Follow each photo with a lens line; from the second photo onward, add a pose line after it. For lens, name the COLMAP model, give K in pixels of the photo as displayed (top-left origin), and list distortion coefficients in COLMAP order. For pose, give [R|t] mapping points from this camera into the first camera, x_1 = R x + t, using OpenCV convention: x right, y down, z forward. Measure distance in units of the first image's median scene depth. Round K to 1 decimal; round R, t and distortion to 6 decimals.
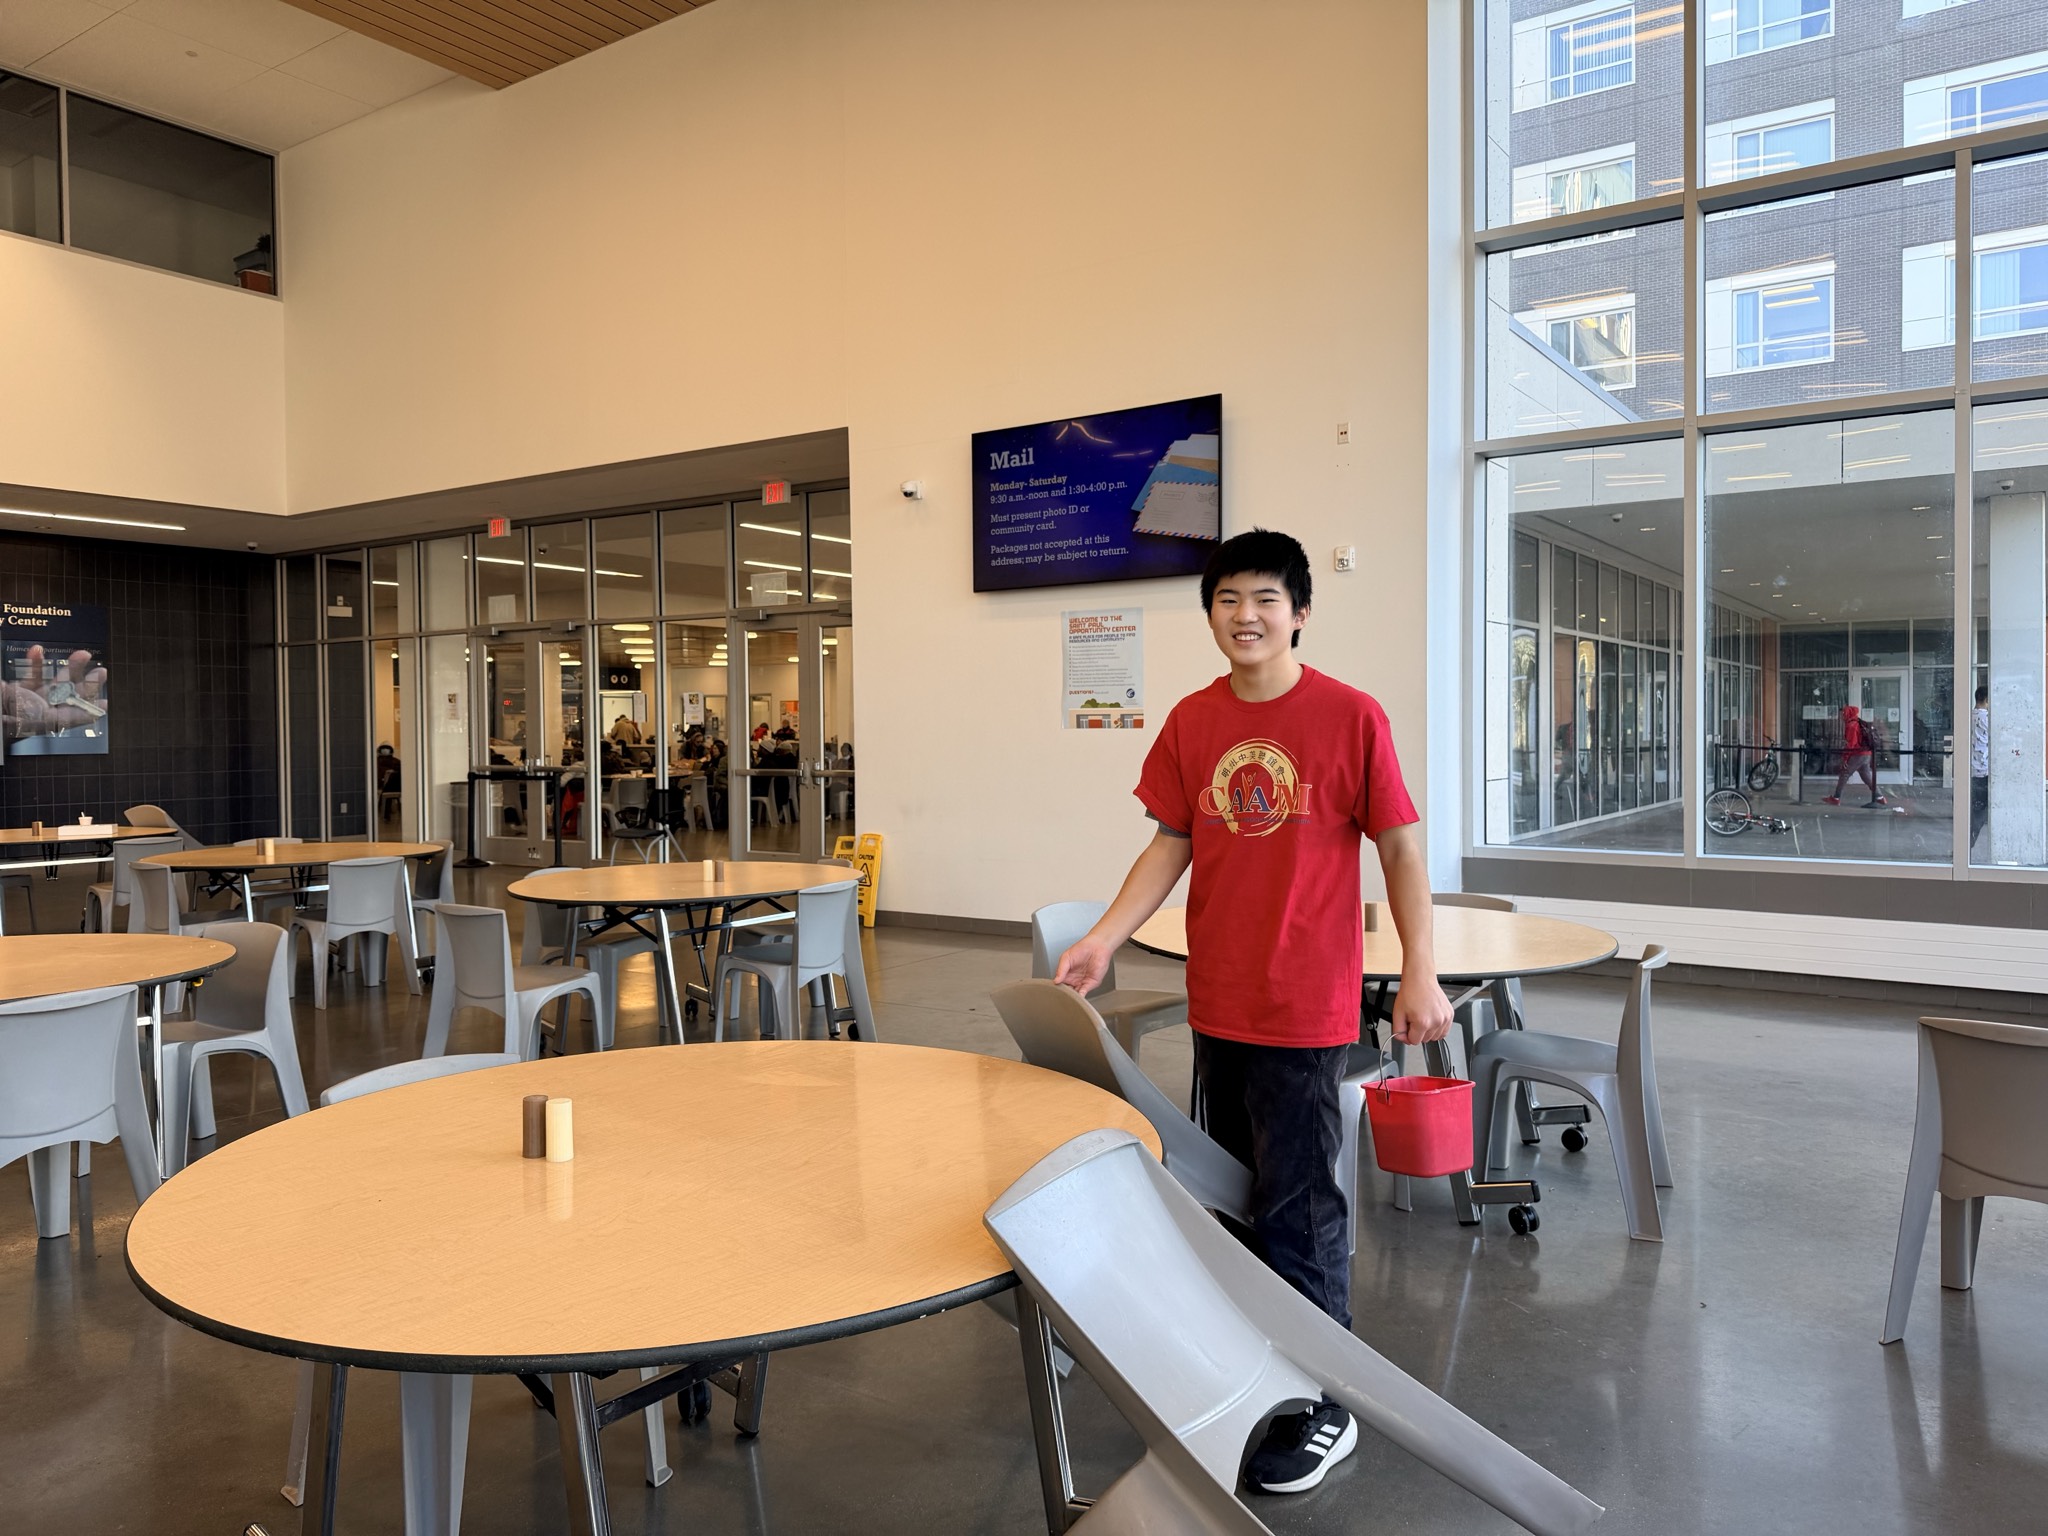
lens RADIAL K [[1474.3, 0, 1016.5], [0, 1474.3, 767.2], [0, 0, 1]] dist [0.052809, -0.058944]
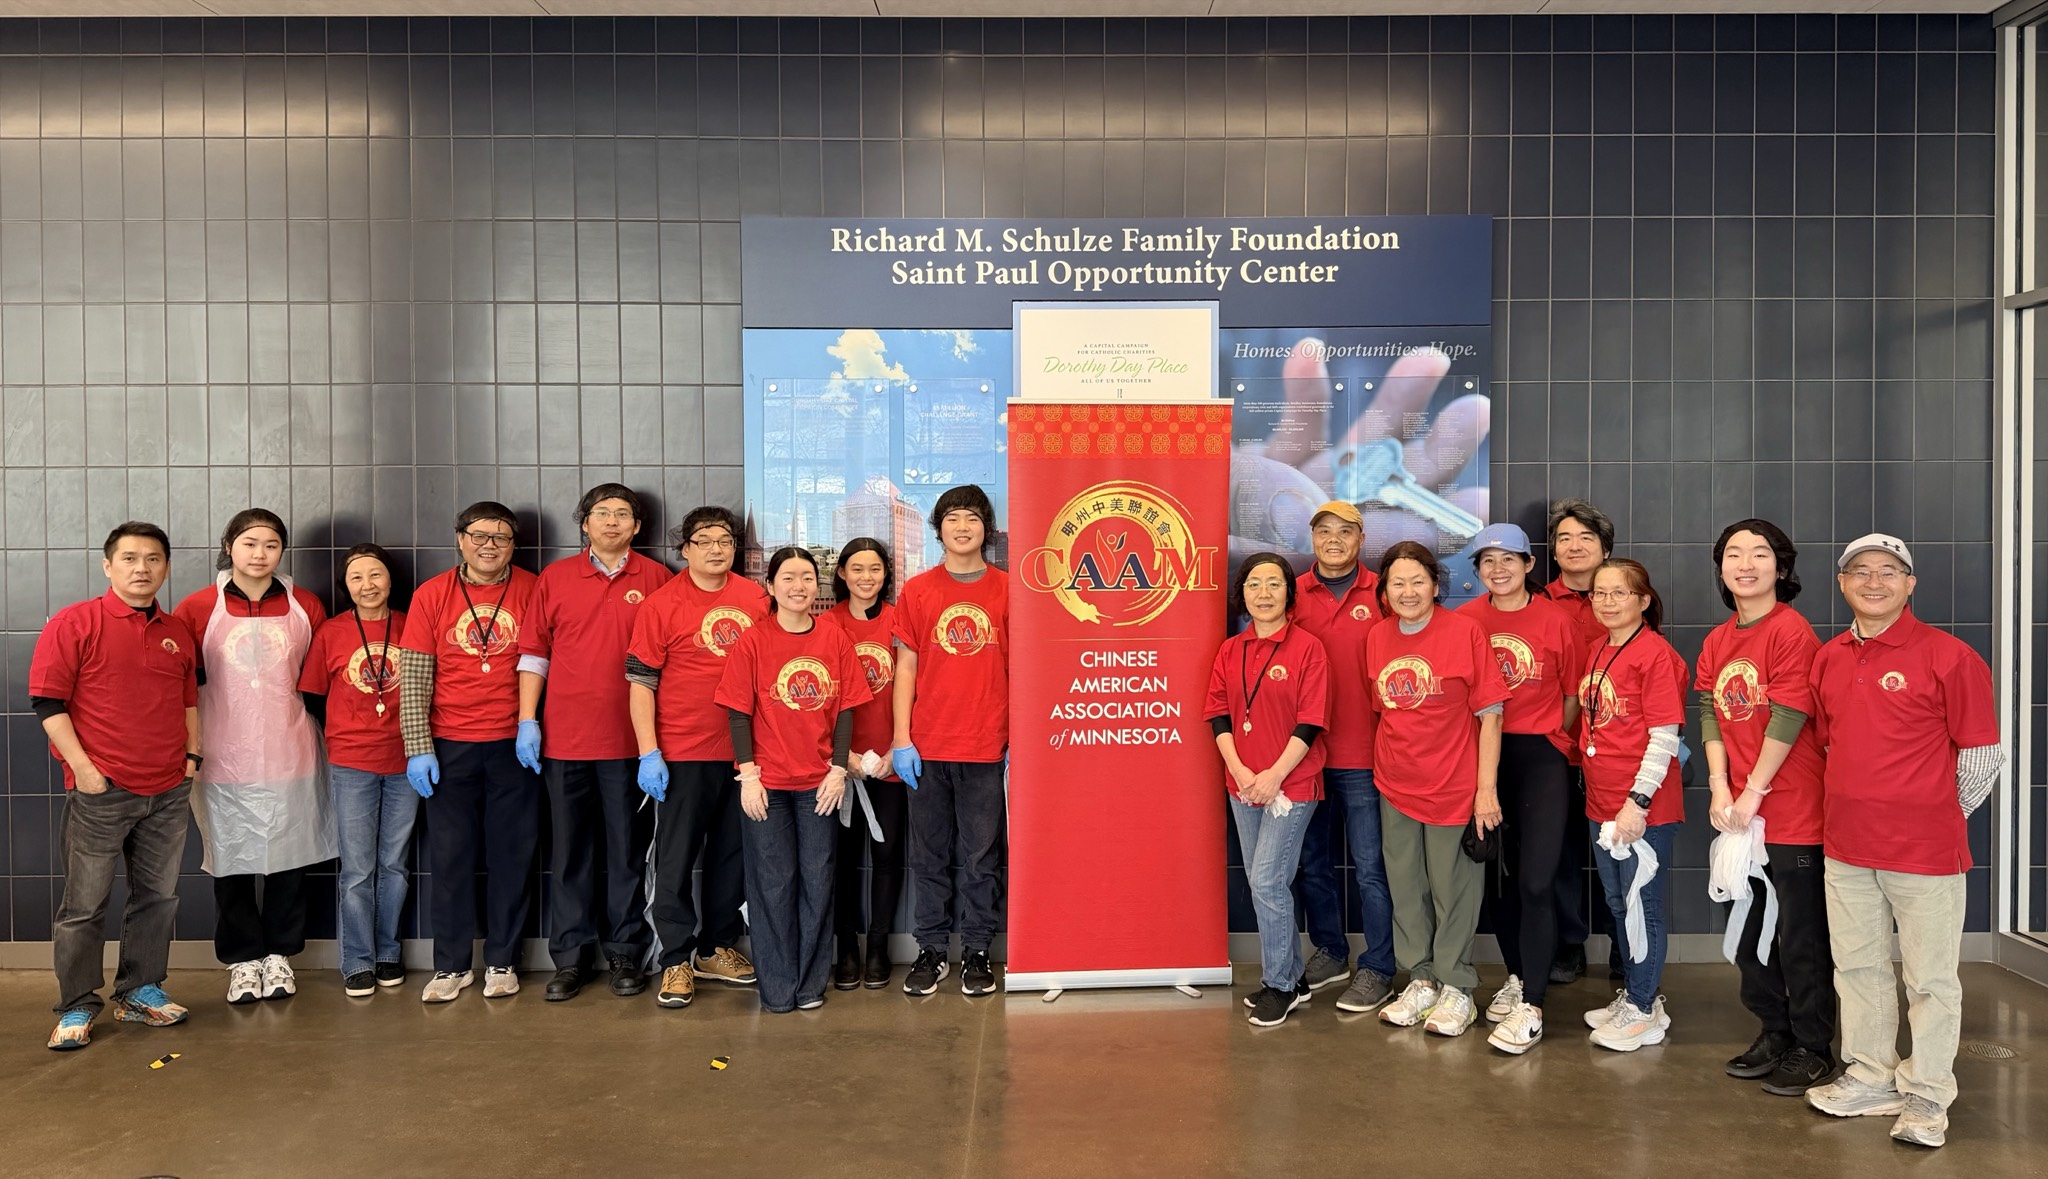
lens RADIAL K [[1669.1, 0, 1024.4], [0, 1669.1, 588.3], [0, 0, 1]] dist [0.003087, -0.000746]
pose [[0.575557, 0.023090, -0.817436, -0.367076], [-0.021171, 0.999687, 0.013332, -0.026159], [0.817488, 0.009633, 0.575866, 0.710192]]
